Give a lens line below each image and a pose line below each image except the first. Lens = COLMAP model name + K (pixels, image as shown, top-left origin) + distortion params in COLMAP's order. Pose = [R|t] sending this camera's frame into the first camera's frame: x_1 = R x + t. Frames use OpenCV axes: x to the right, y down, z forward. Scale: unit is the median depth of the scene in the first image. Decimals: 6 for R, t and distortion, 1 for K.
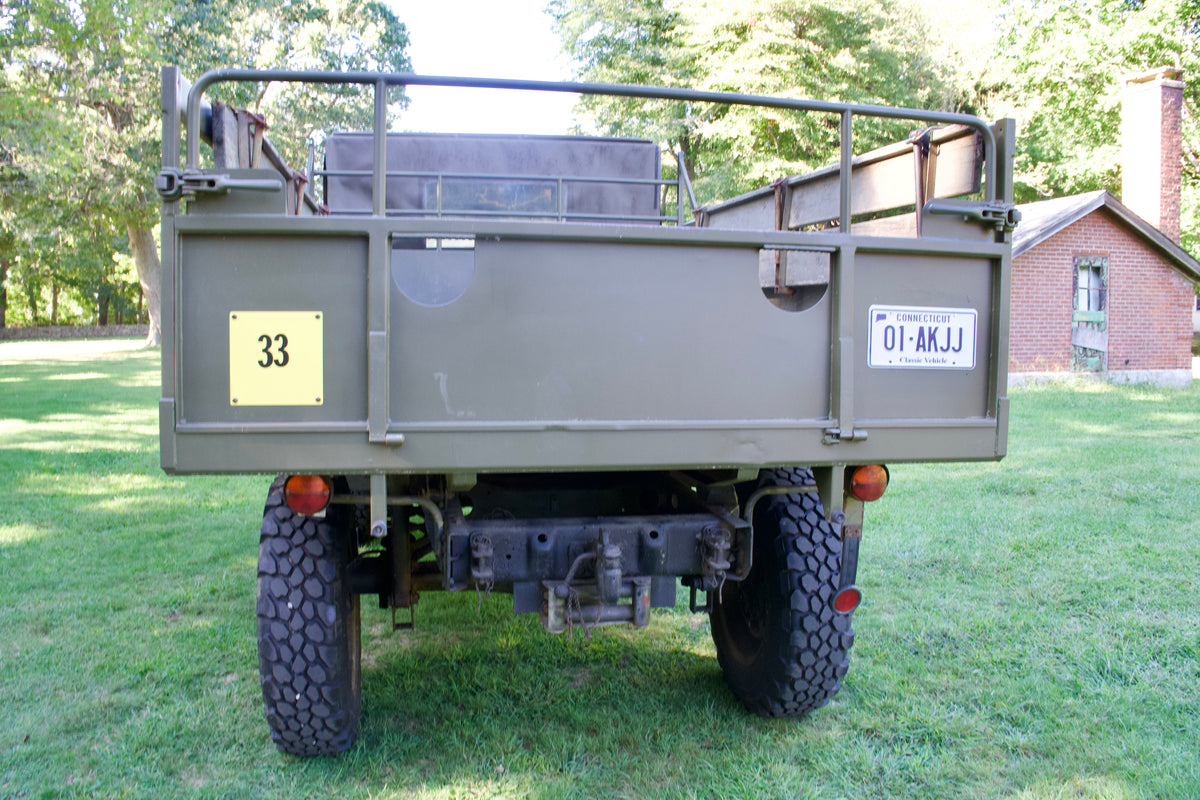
lens RADIAL K [[943.8, 0, 593.7], [0, 943.8, 401.3], [0, 0, 1]] dist [-0.218843, 0.137020]
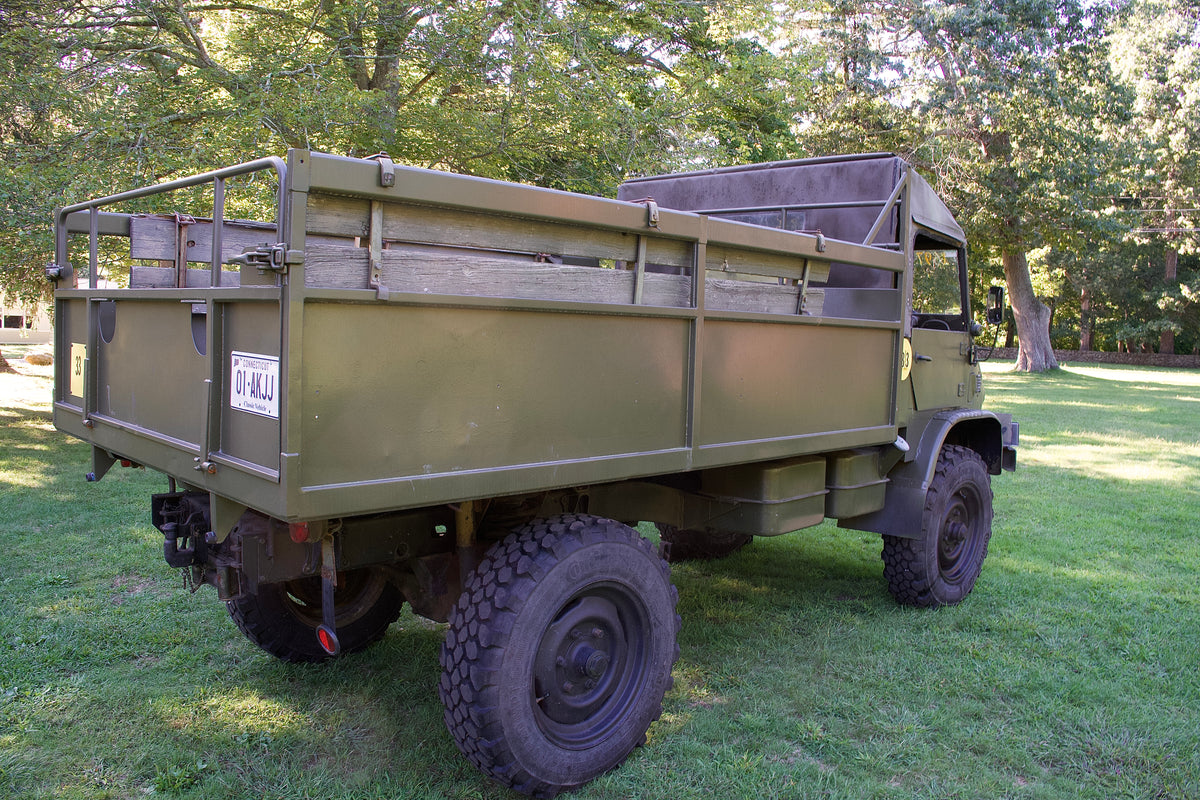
lens RADIAL K [[943.8, 0, 593.7], [0, 943.8, 401.3], [0, 0, 1]] dist [-0.218843, 0.137020]
pose [[0.587737, 0.078519, -0.805233, 0.084455], [-0.099812, 0.994713, 0.024143, -0.006744], [0.802871, 0.066182, 0.592467, 0.042052]]
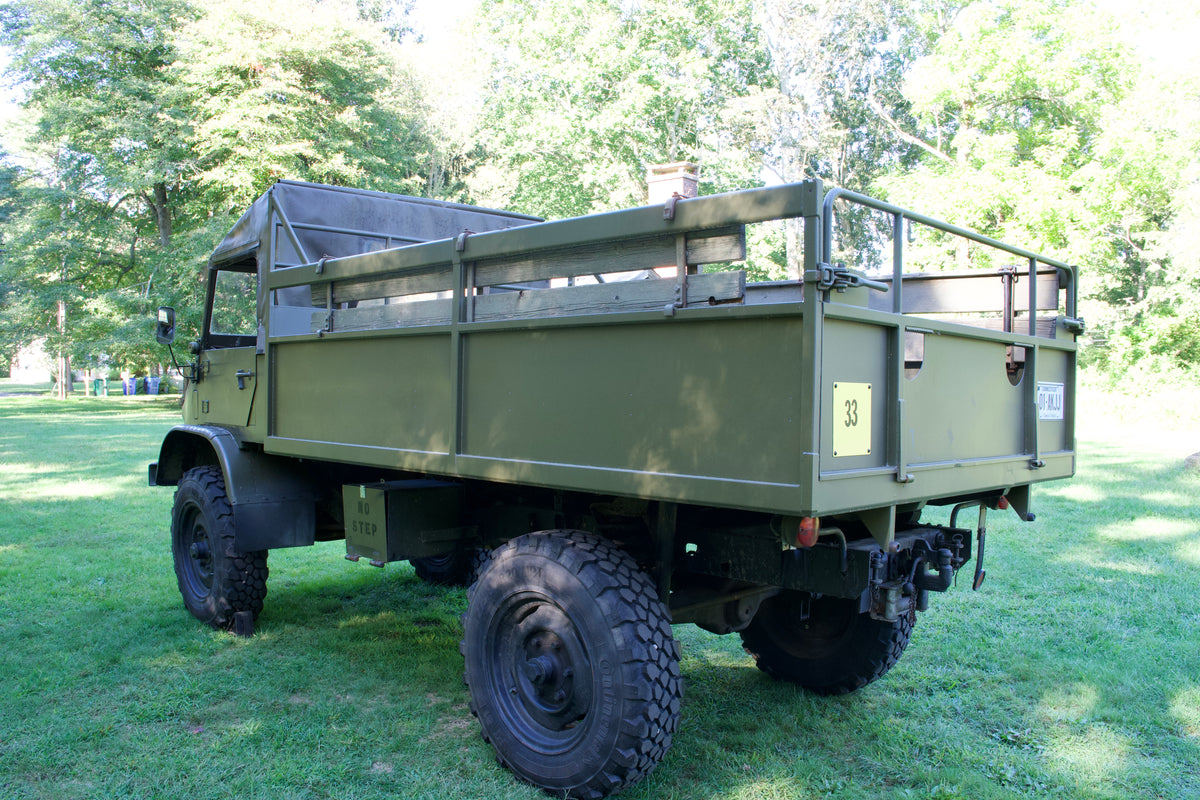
lens RADIAL K [[976.2, 0, 600.0], [0, 976.2, 400.0], [0, 0, 1]] dist [-0.182036, 0.097641]
pose [[0.832326, -0.004087, 0.554271, -0.072774], [0.040708, 0.997723, -0.053772, -0.000837], [-0.552790, 0.067319, 0.830597, 0.004774]]
